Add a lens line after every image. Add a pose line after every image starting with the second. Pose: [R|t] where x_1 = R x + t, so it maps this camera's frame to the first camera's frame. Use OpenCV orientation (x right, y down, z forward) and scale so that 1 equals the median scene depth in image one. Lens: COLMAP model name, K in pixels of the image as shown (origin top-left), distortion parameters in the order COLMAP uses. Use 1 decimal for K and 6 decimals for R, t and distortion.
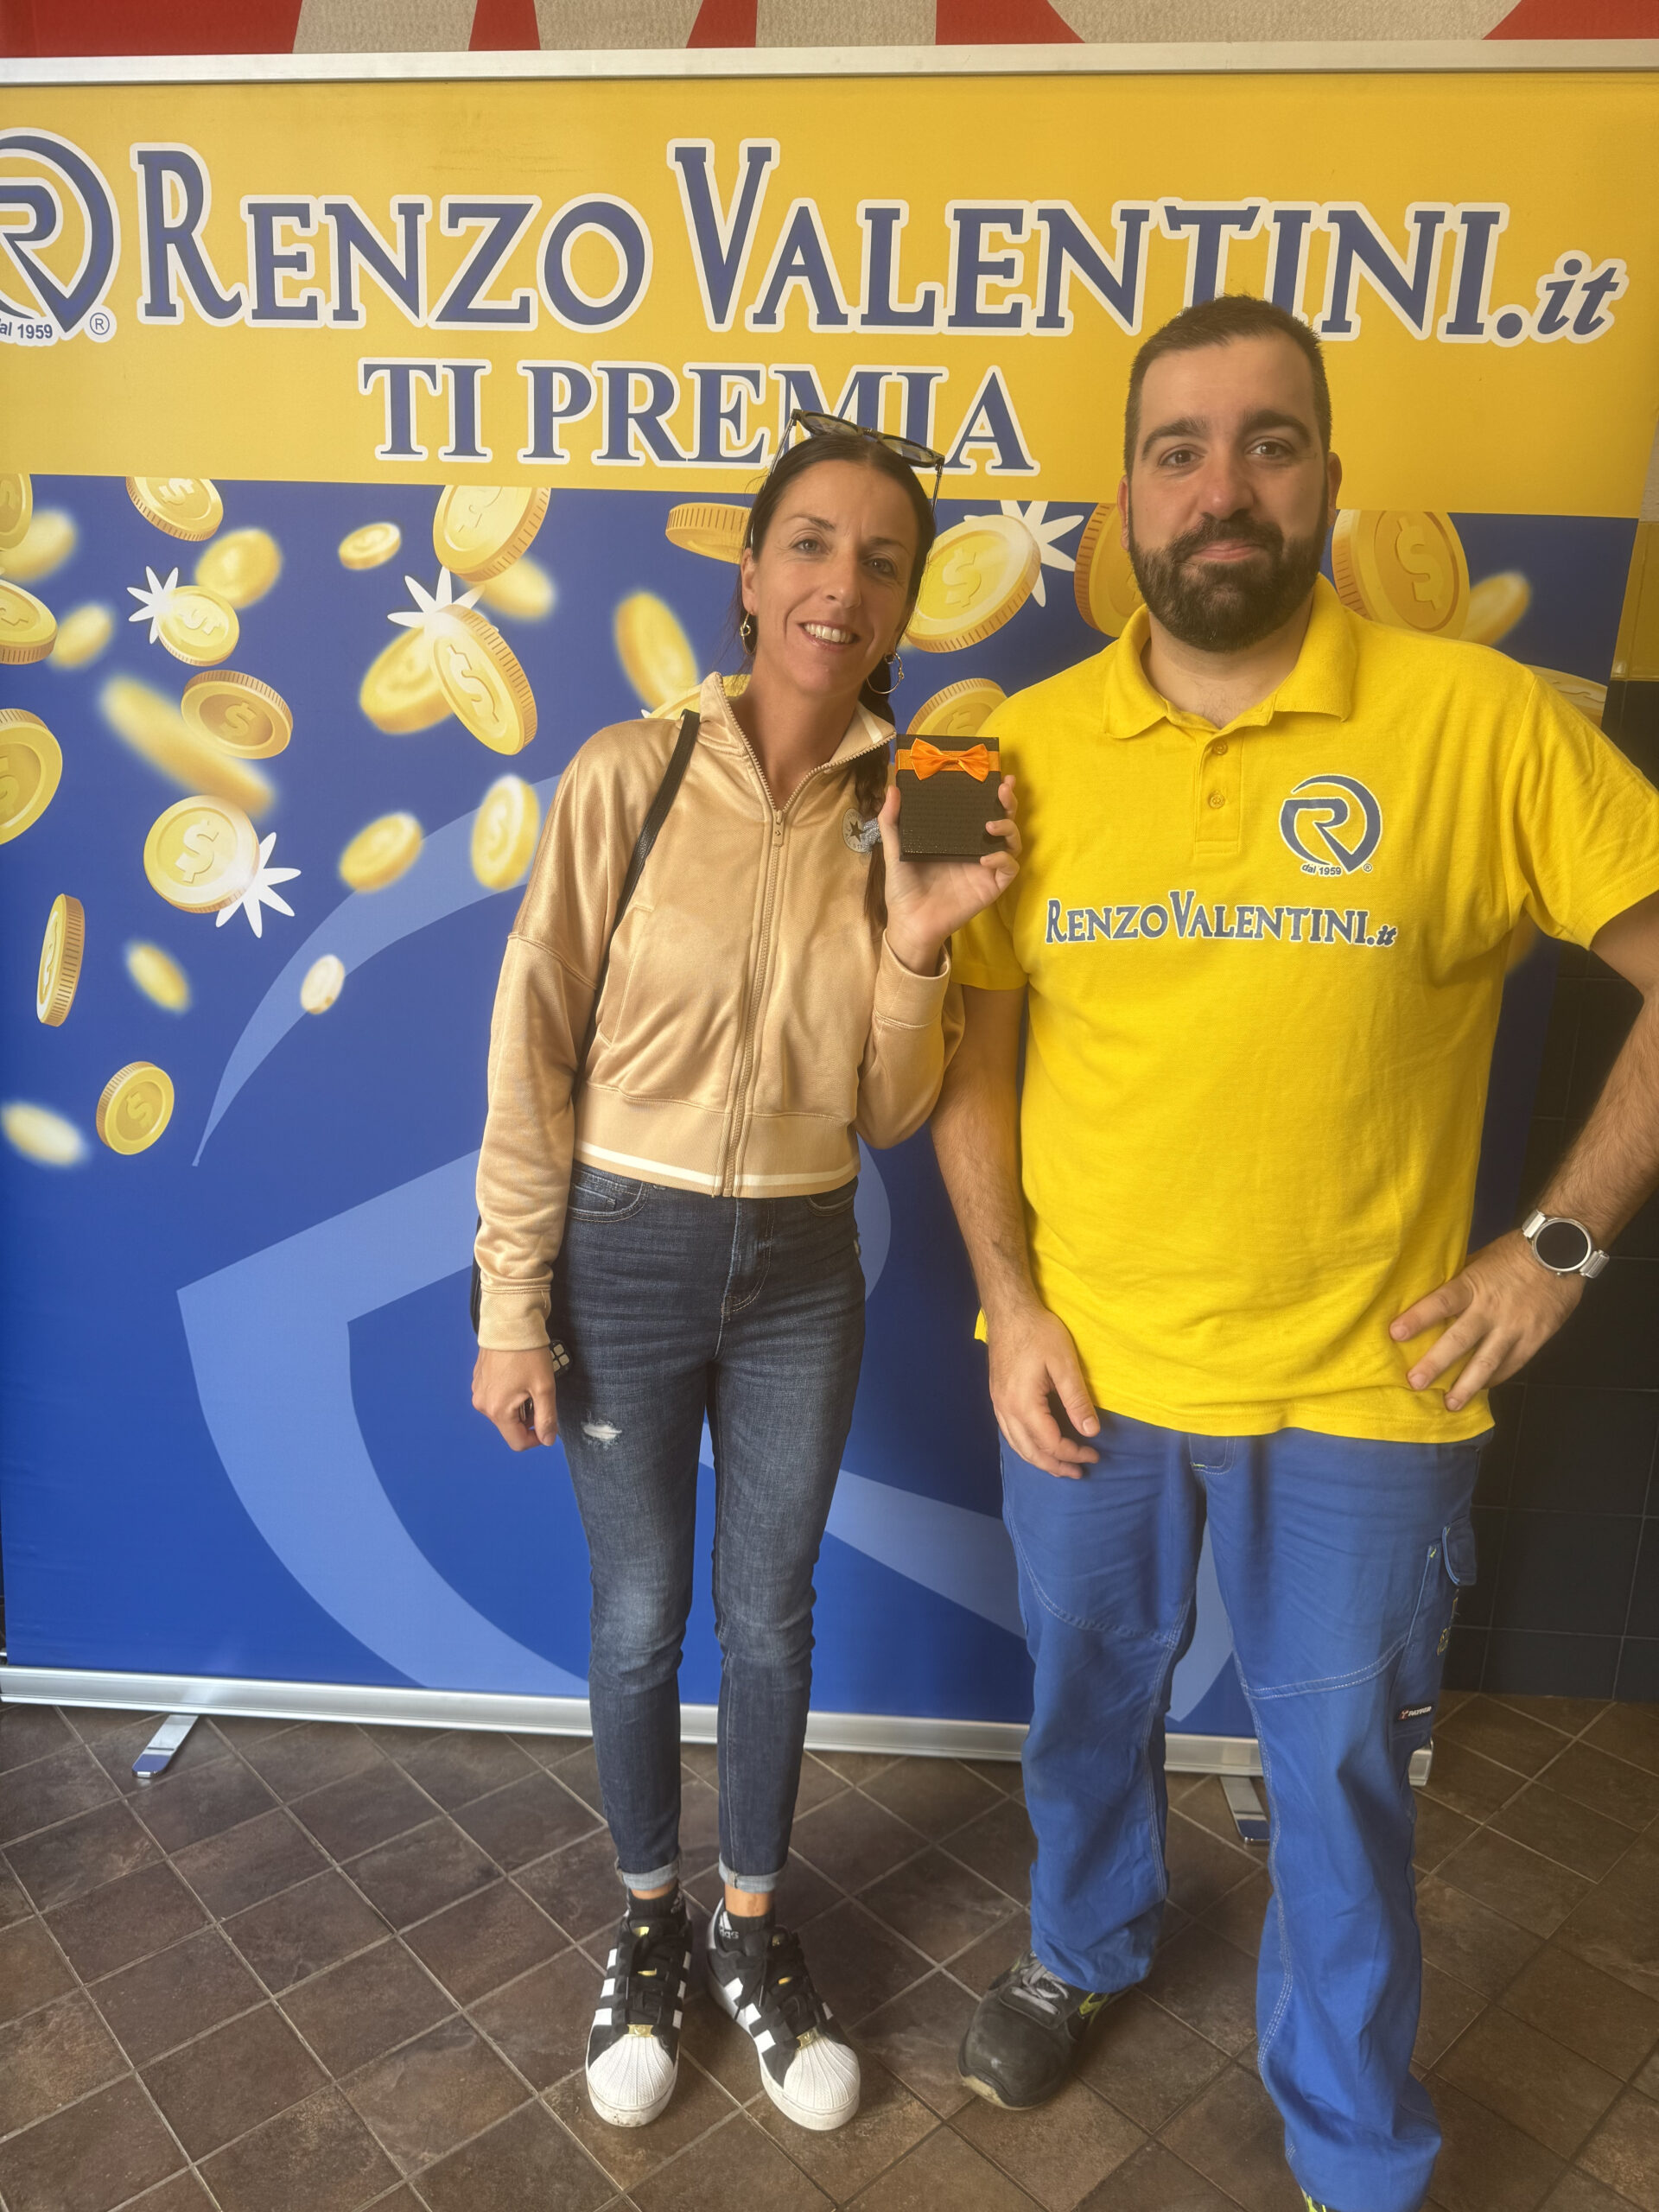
lens RADIAL K [[1581.3, 0, 834.4], [0, 1581.3, 1116.0], [0, 0, 1]] dist [-0.001501, -0.004345]
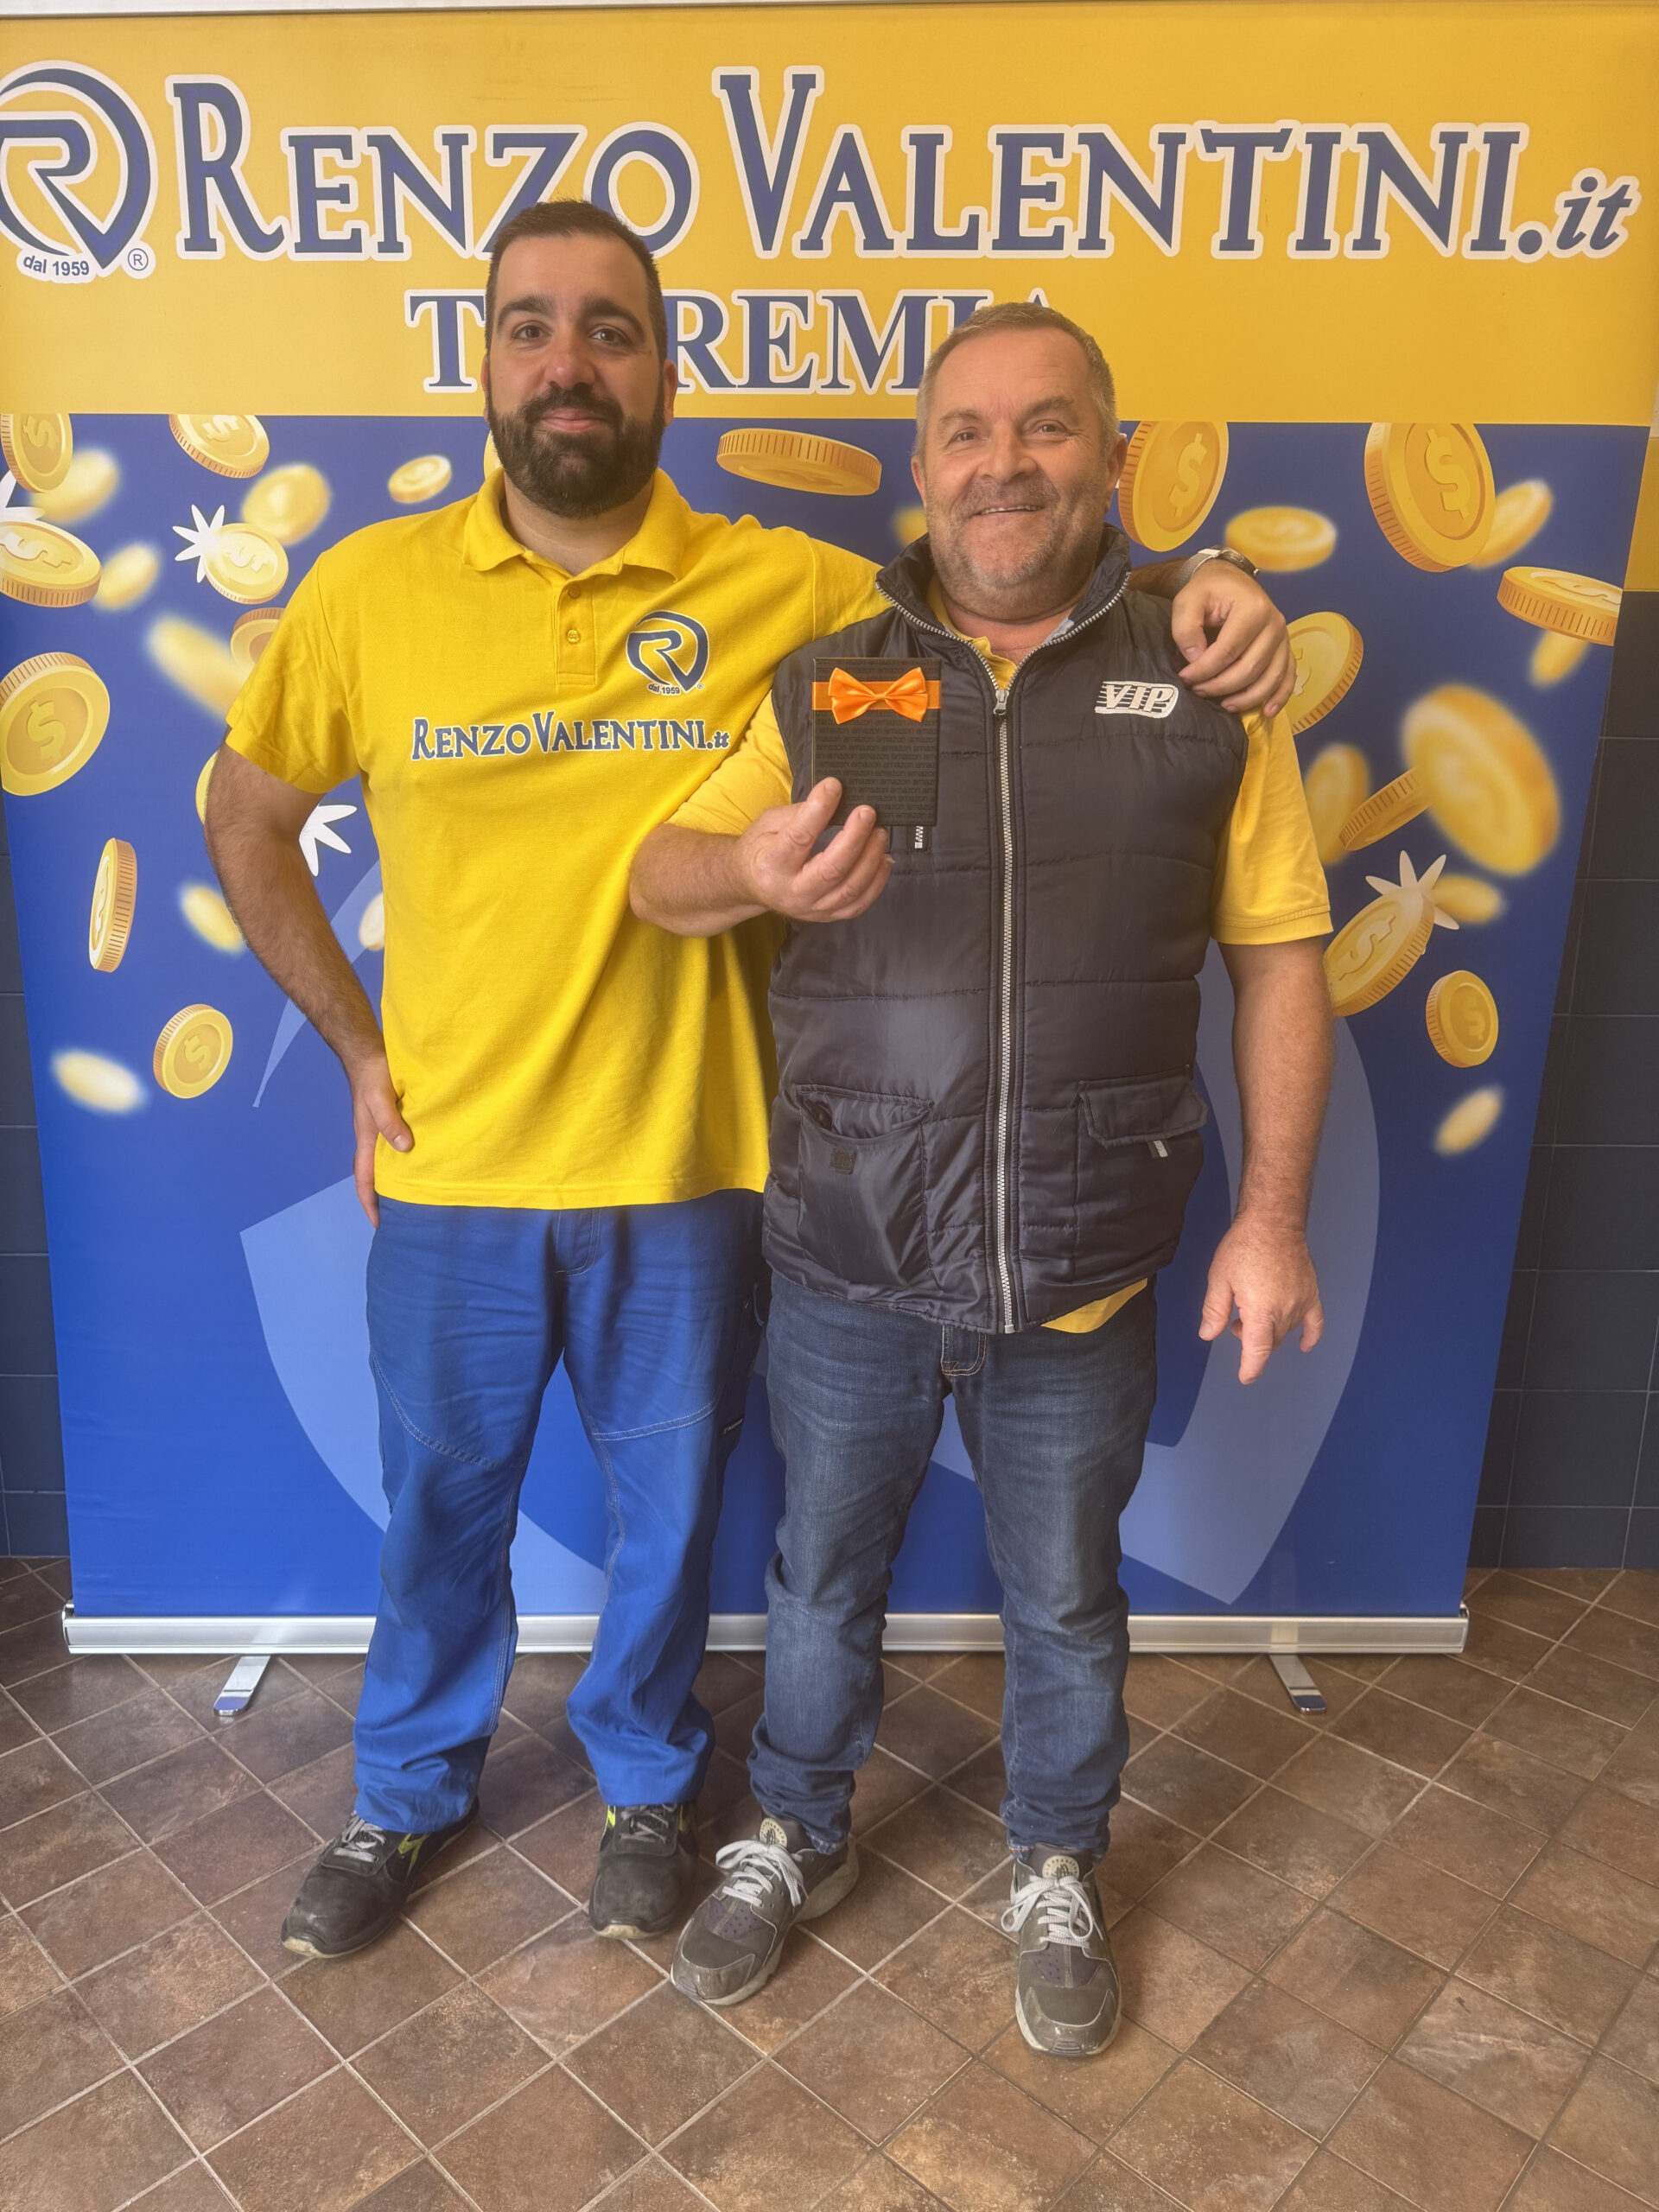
lens RADIAL K [[1581.3, 0, 833.9], [0, 1581.3, 1116.5], [0, 0, 1]] dist [-0.001501, -0.004345]
pose [[0.997813, -0.039943, 0.052674, -0.103747], [0.039063, 0.999081, 0.017619, 0.039700], [-0.053329, -0.015522, 0.998456, -0.027882]]
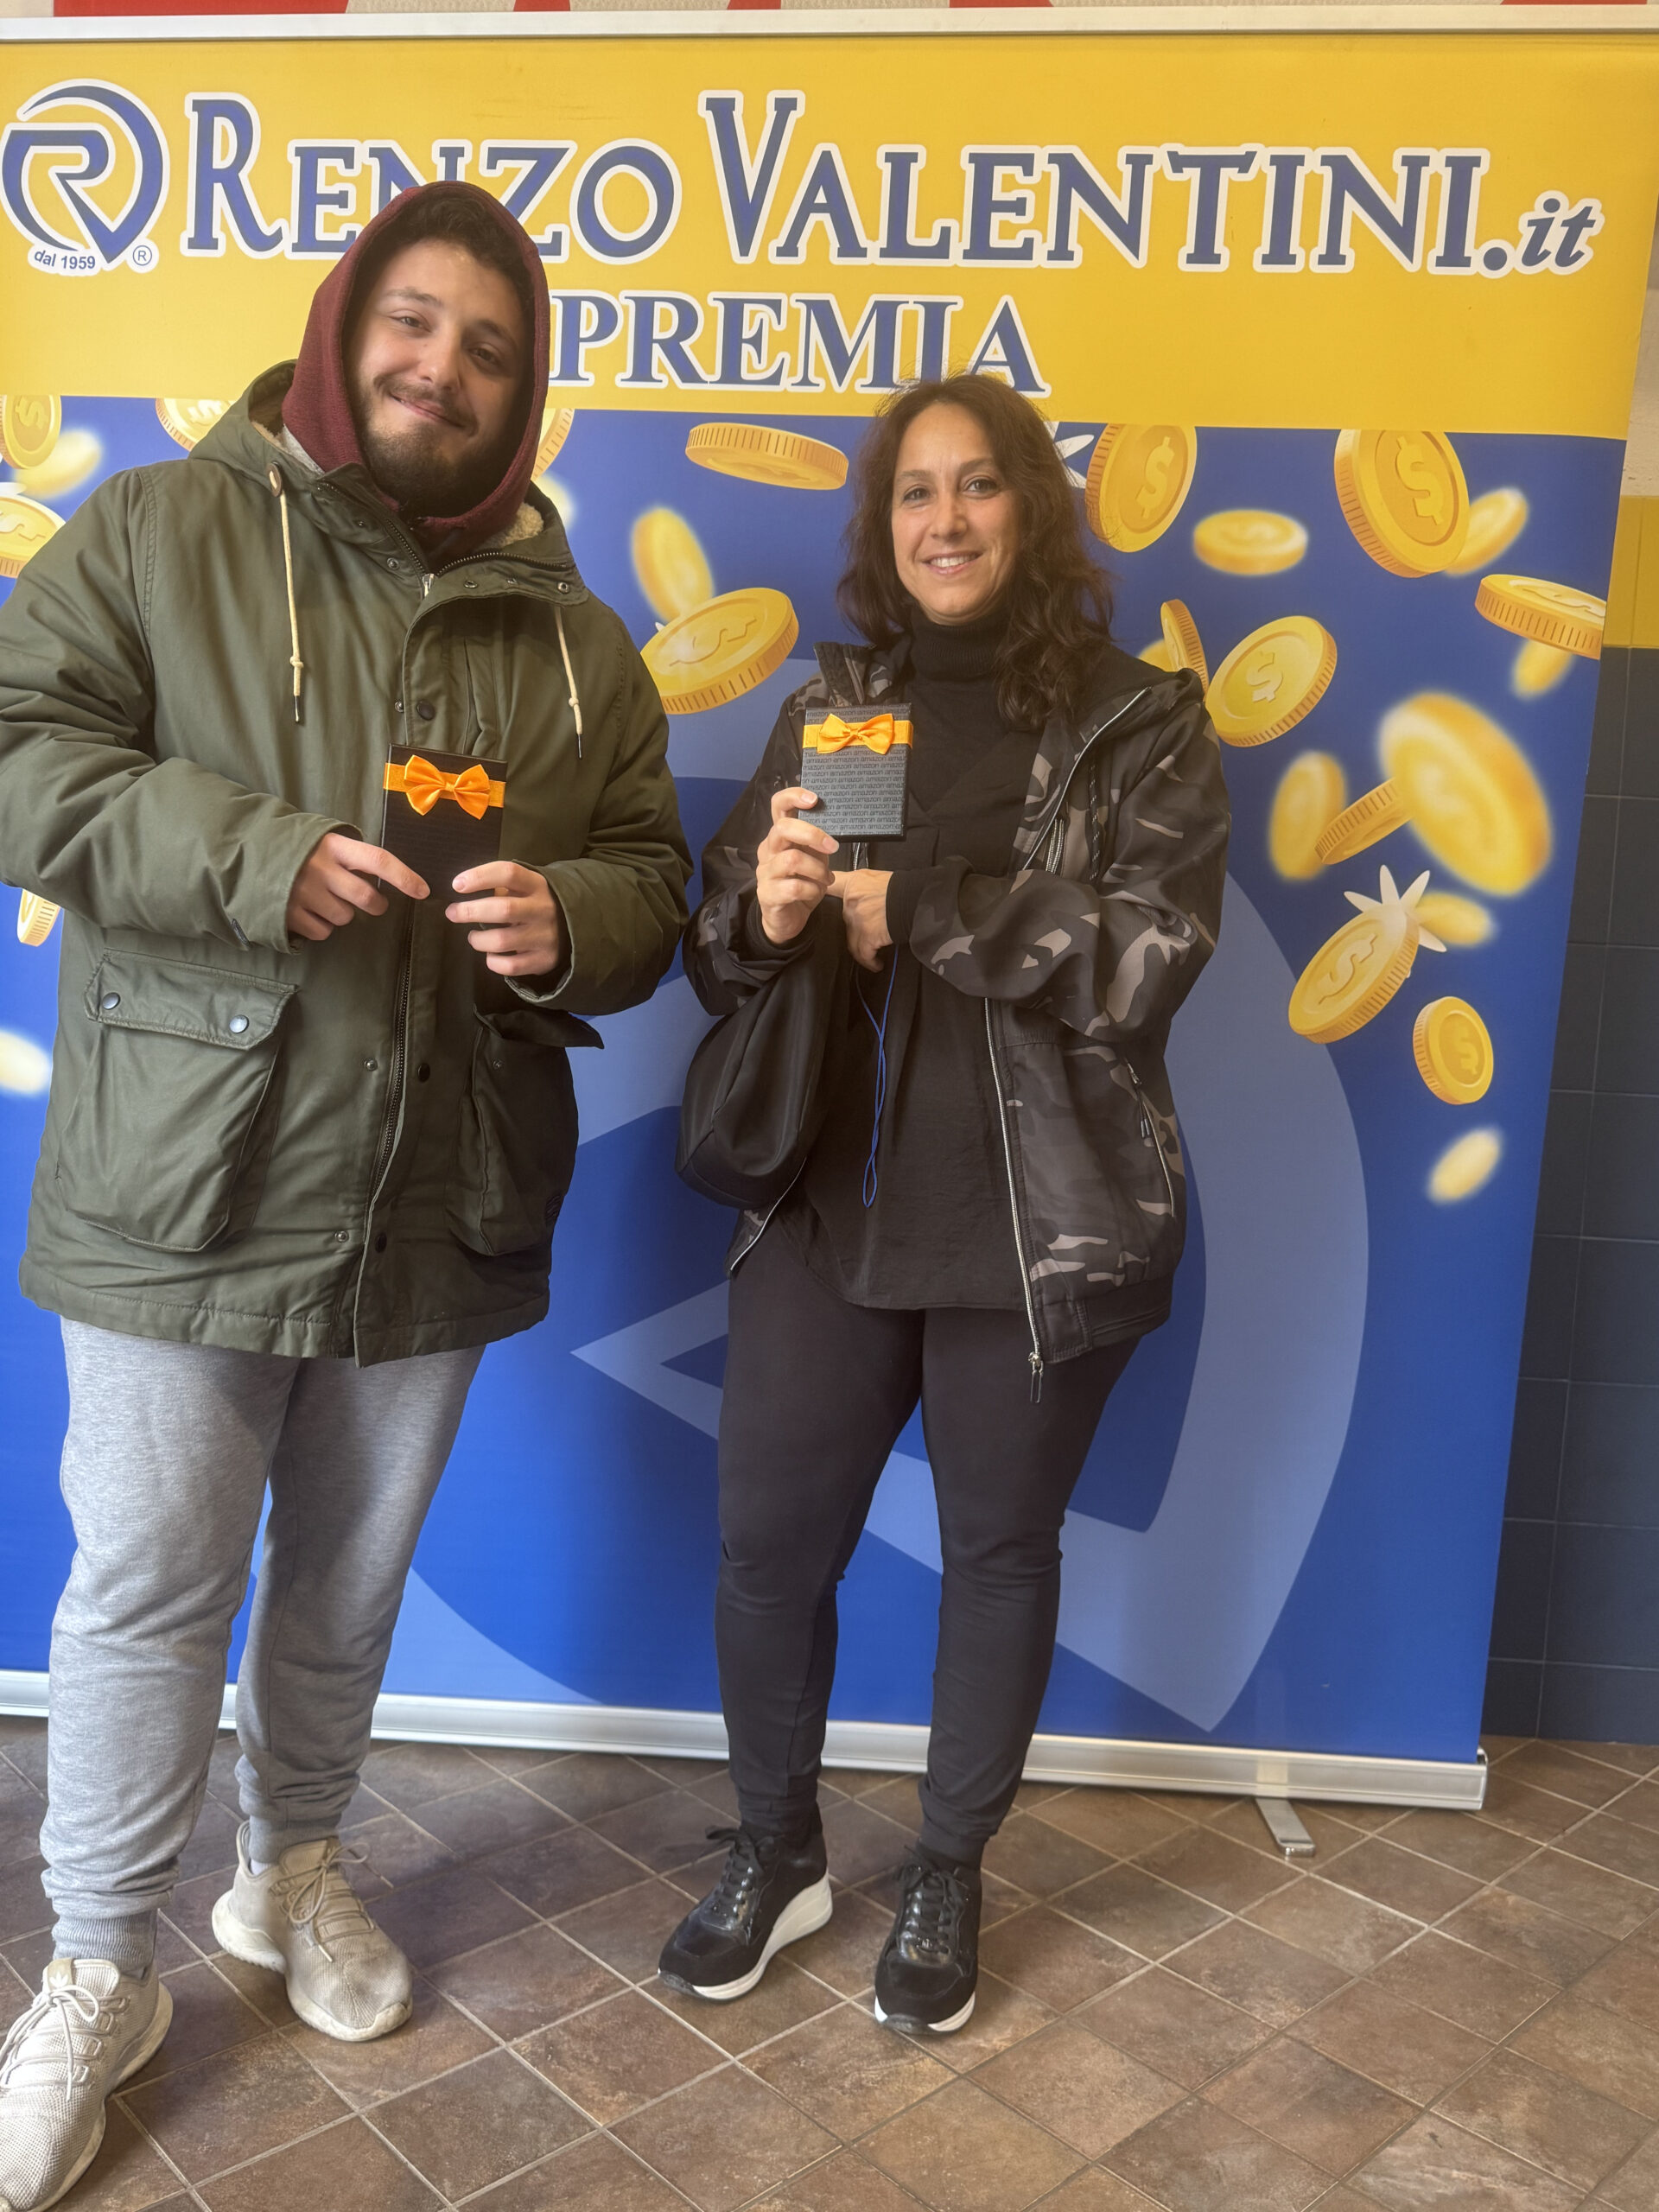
lens RADIAL K [[1736.5, 0, 831.0], [0, 1736.5, 1116.6], [0, 0, 1]] dist [0.008501, -0.017464]
pose [[0.999774, 0.014116, 0.015910, -0.024877], [-0.011515, 0.988138, -0.153137, 0.231193], [-0.017883, 0.152920, 0.988077, -0.048257]]
